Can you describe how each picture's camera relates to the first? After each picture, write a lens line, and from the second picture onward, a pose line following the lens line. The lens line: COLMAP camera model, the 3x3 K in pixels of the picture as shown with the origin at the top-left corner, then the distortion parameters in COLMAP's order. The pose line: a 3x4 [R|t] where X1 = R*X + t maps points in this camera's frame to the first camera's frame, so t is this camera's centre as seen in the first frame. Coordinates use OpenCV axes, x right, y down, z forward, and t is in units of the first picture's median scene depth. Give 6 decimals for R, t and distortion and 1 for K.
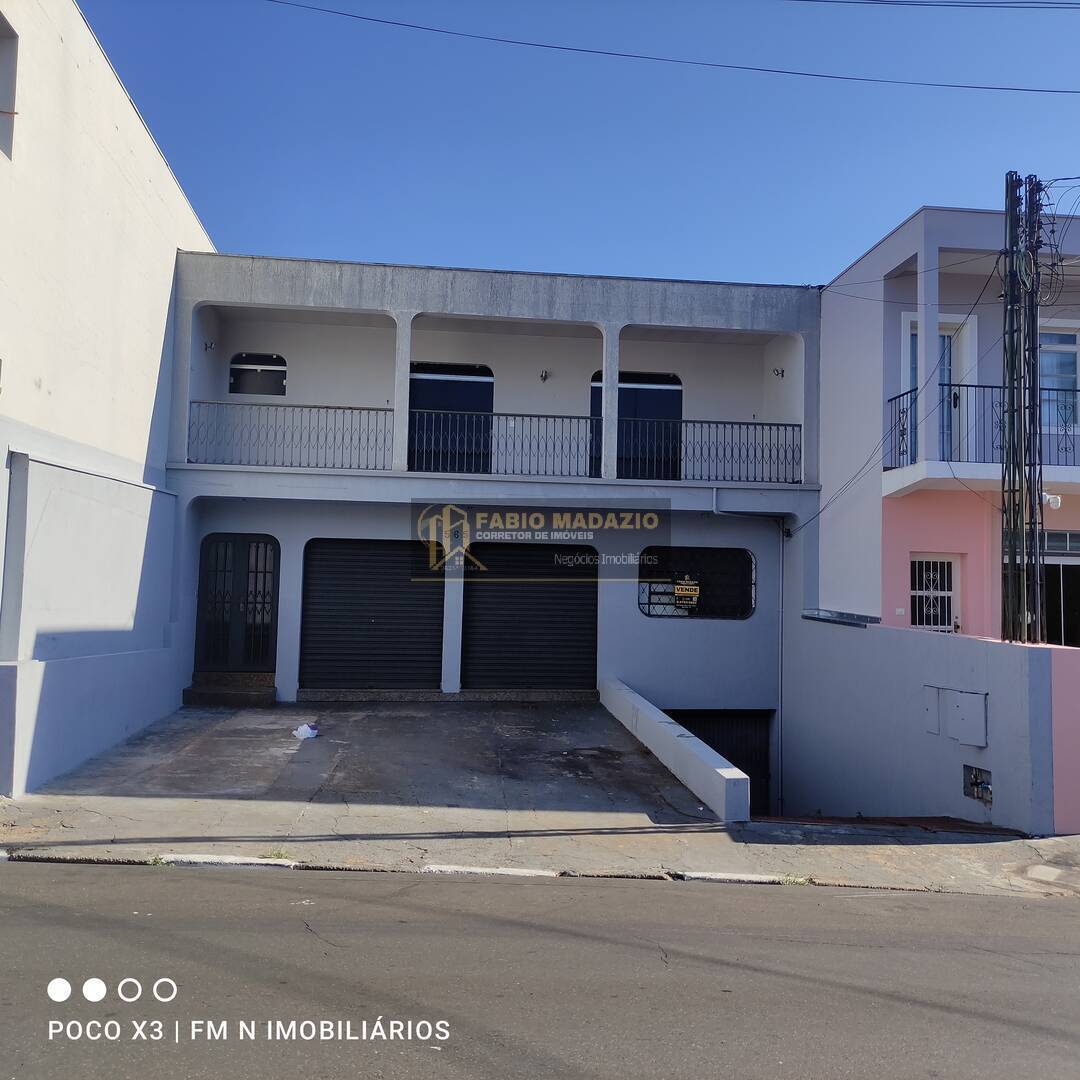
lens RADIAL K [[1047.2, 0, 558.7], [0, 1047.2, 553.6], [0, 0, 1]] dist [0.068009, -0.073222]
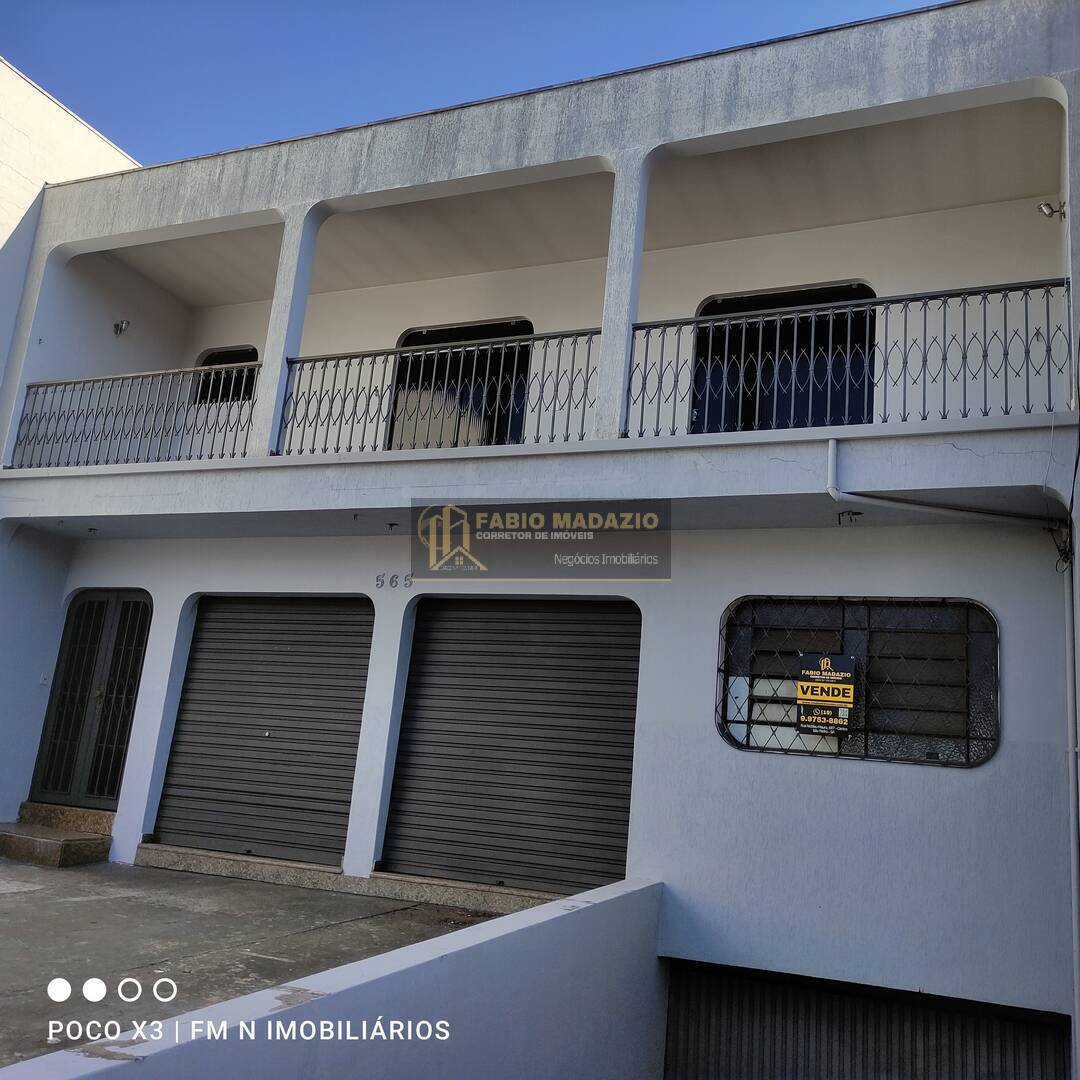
lens RADIAL K [[1052.9, 0, 559.4], [0, 1052.9, 544.4], [0, 0, 1]] dist [0.075947, -0.085476]
pose [[0.860361, -0.059605, -0.506188, 0.269252], [-0.044614, 0.980519, -0.191289, 0.067264], [0.507729, 0.187161, 0.840941, 0.582224]]
